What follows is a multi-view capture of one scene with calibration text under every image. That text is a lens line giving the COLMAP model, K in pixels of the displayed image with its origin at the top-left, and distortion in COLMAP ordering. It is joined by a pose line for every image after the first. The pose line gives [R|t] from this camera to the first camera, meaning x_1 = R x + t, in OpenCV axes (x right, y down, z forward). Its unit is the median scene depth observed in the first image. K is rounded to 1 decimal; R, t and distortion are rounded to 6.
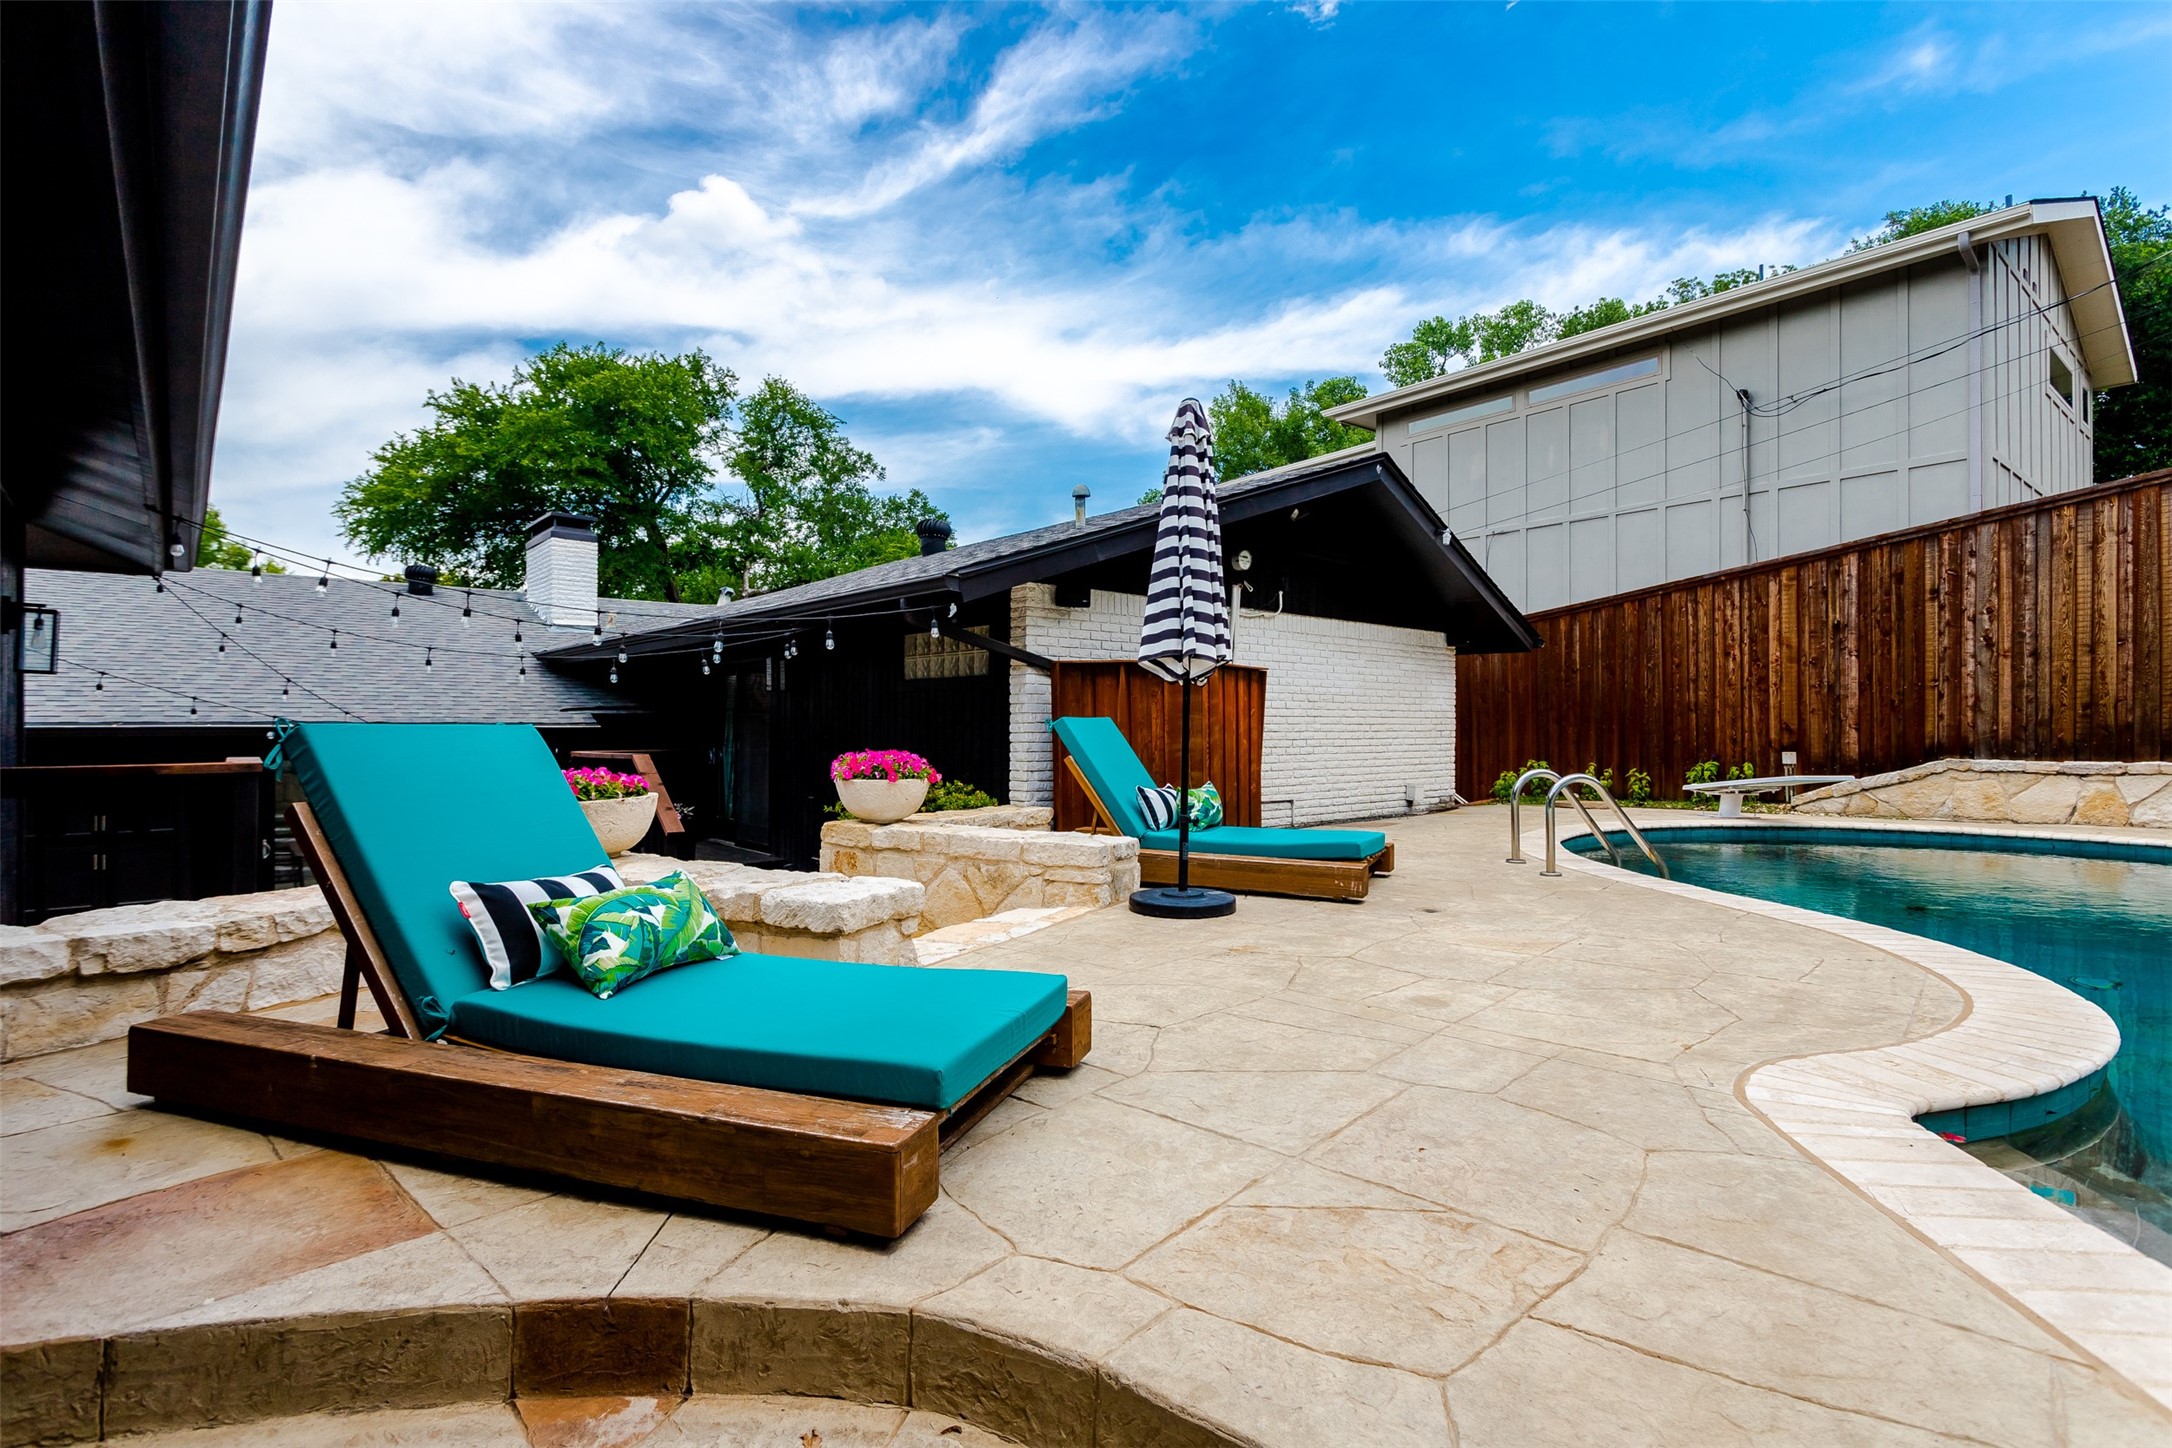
lens RADIAL K [[1021.4, 0, 1082.6], [0, 1021.4, 721.9], [0, 0, 1]] dist [0.000985, 0.000589]
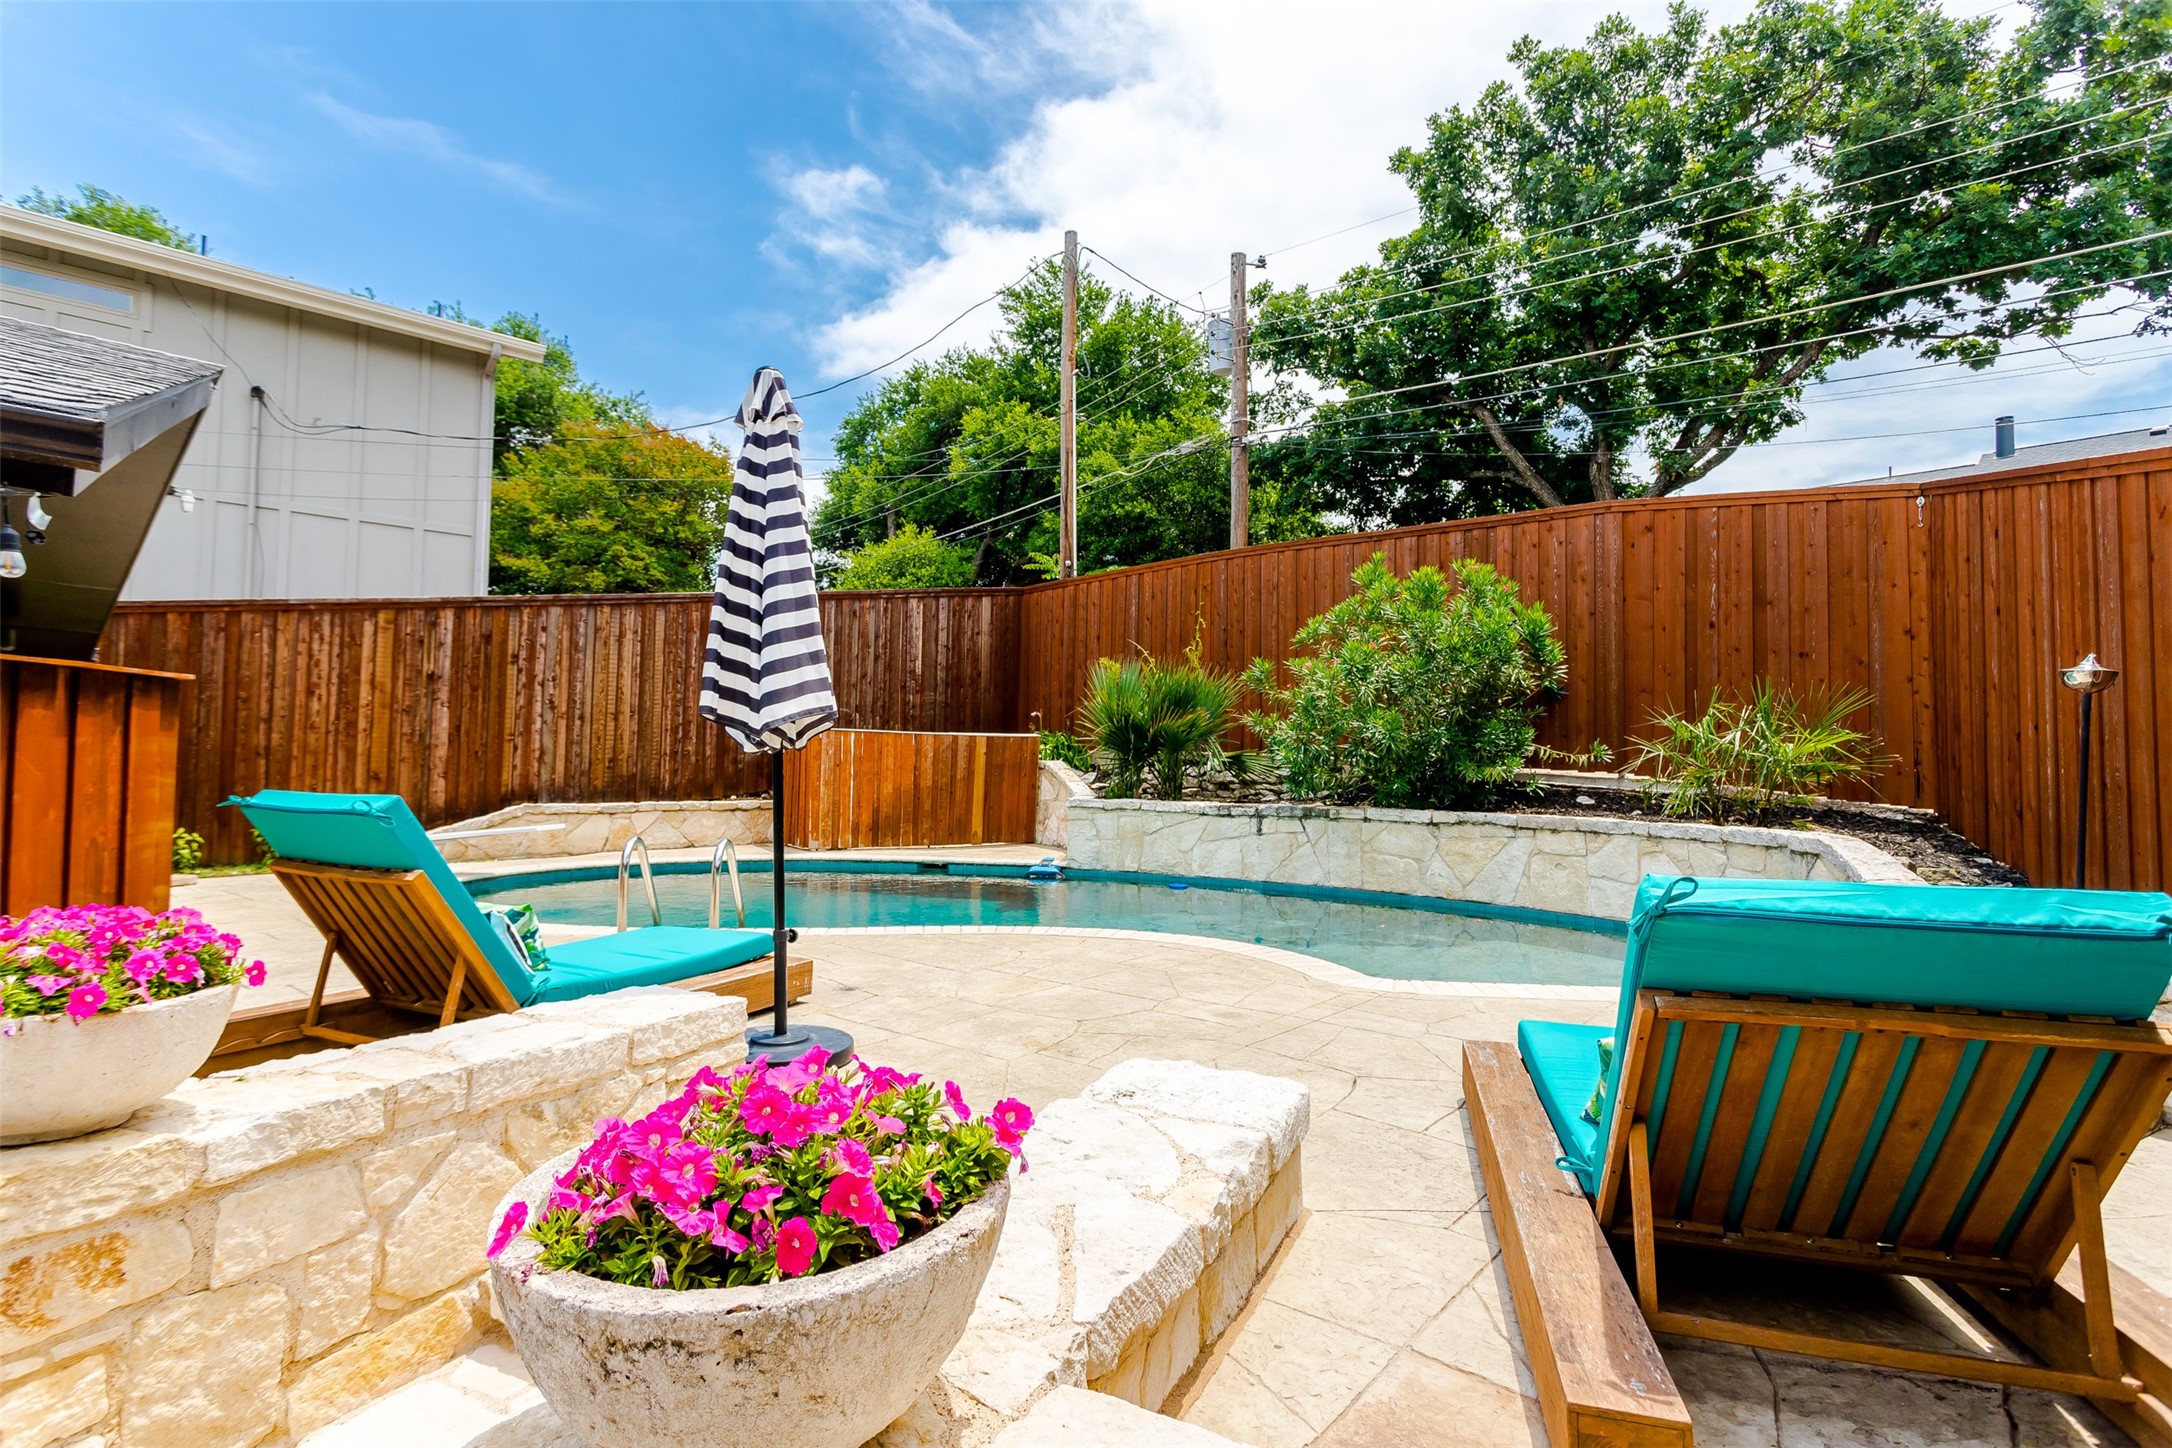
lens RADIAL K [[1021.4, 0, 1082.6], [0, 1021.4, 721.9], [0, 0, 1]] dist [0.000985, 0.000589]
pose [[-0.042350, 0.047101, 0.997992, -0.305606], [-0.015680, 0.998734, -0.047801, -0.010100], [-0.998980, -0.017673, -0.041558, 0.397903]]
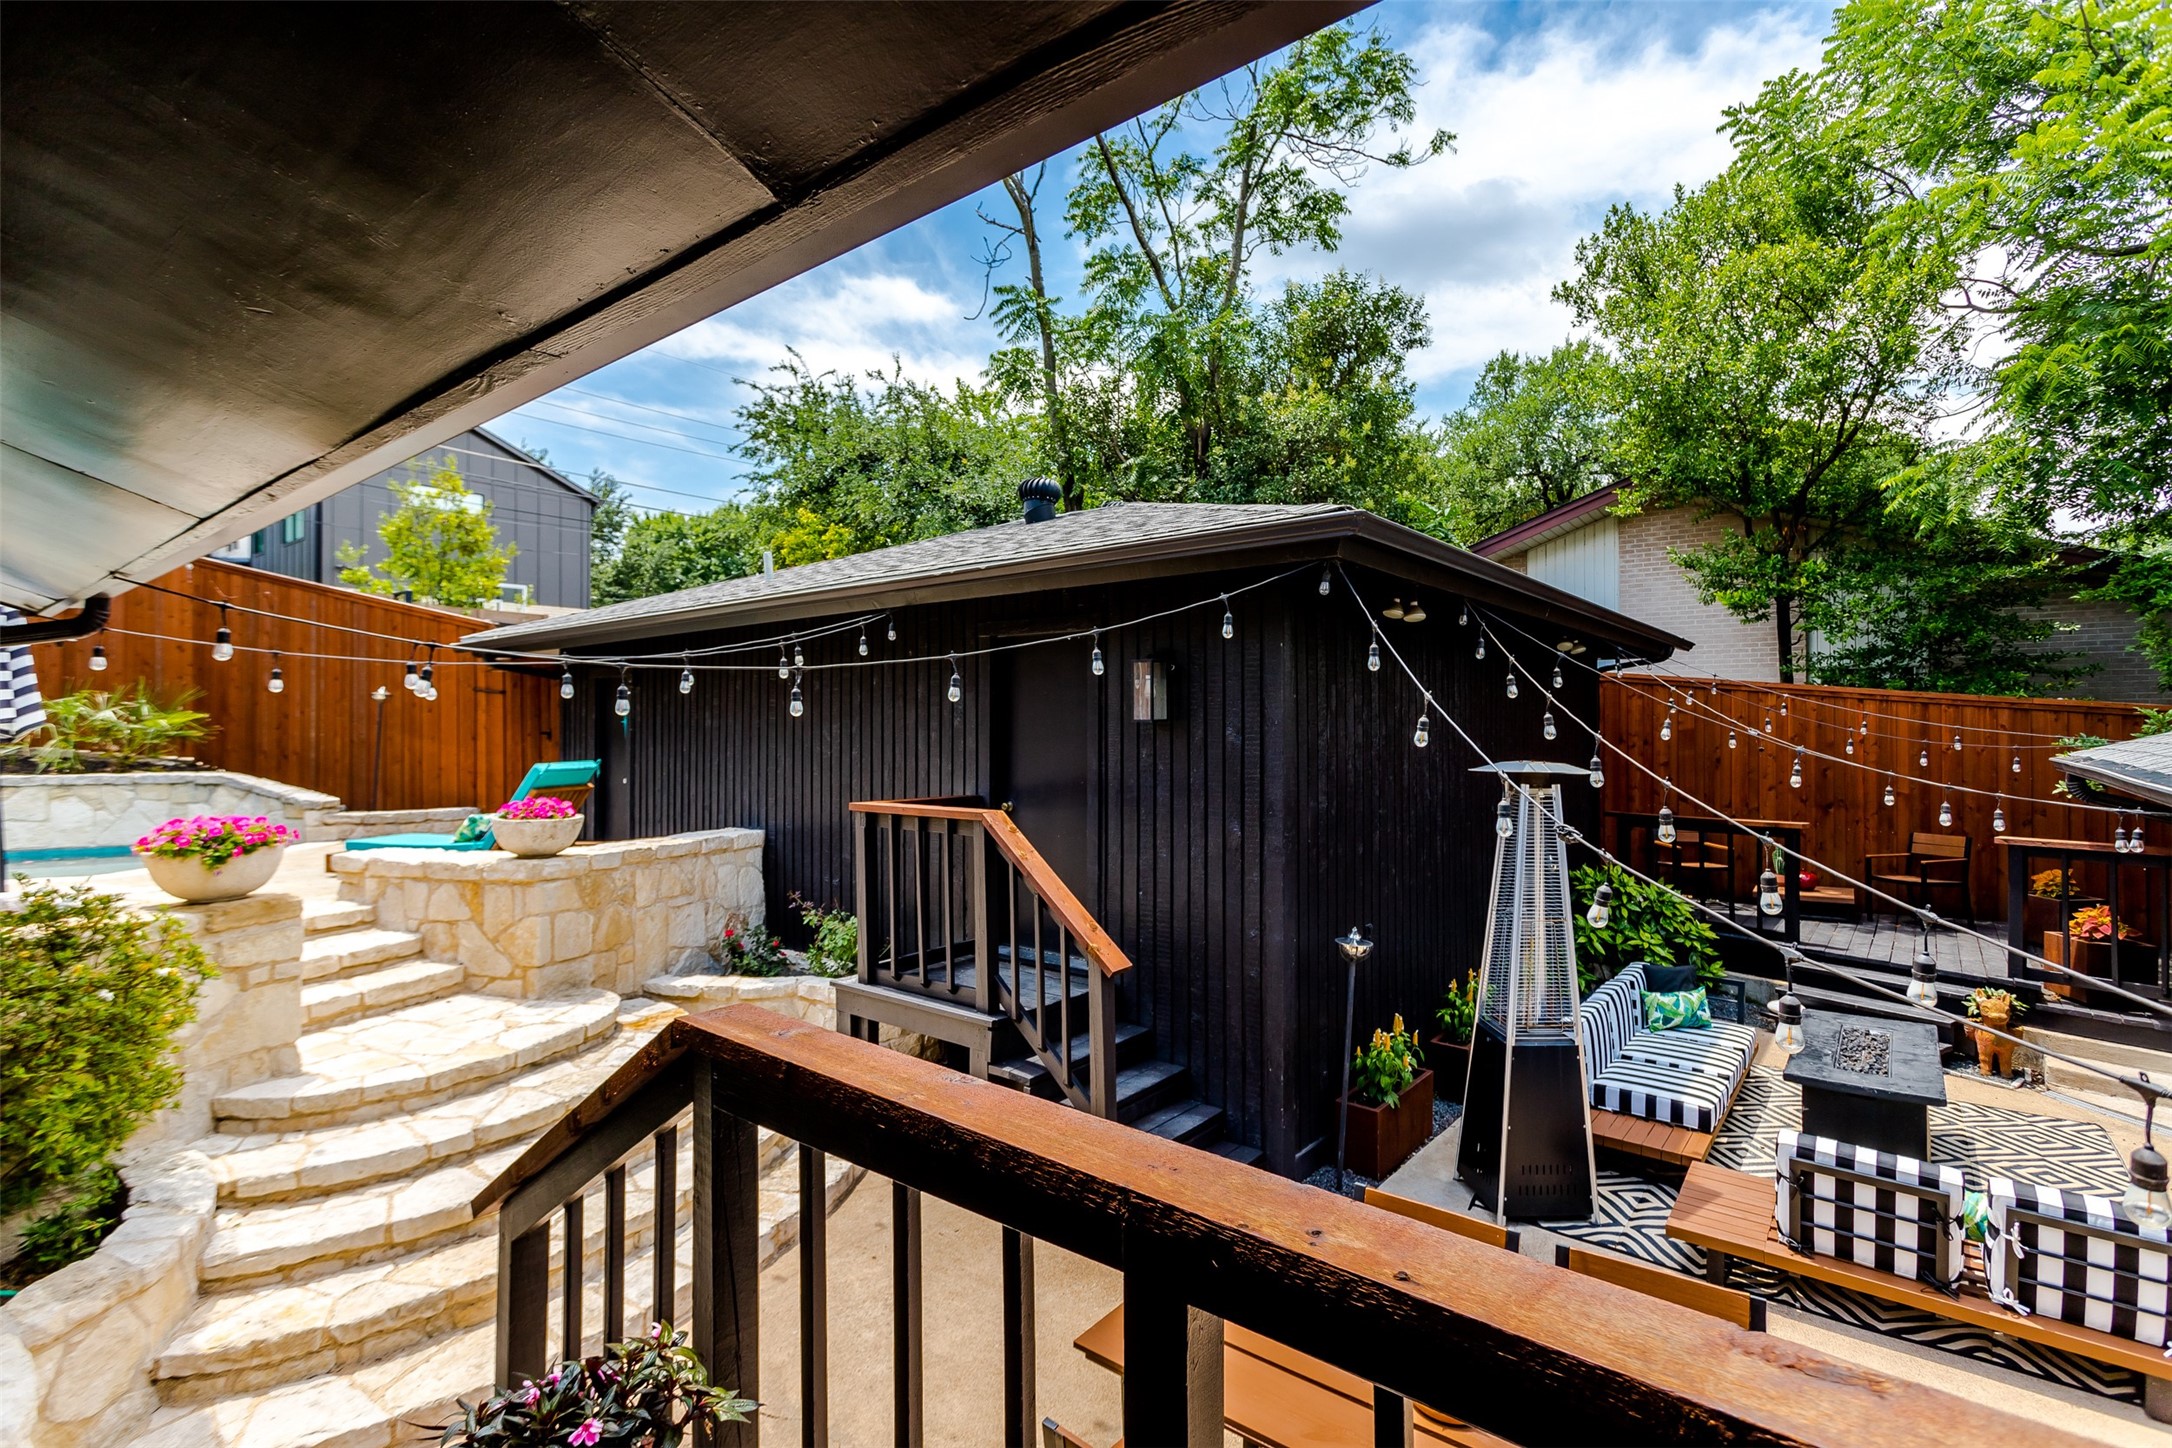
lens RADIAL K [[1034.0, 0, 1086.0], [0, 1034.0, 724.0], [0, 0, 1]] dist [0.004067, 0.001097]
pose [[-0.987569, 0.006529, -0.157051, -0.443041], [0.008306, 0.999909, -0.010665, -0.011847], [0.156967, -0.011837, -0.987533, 1.137232]]
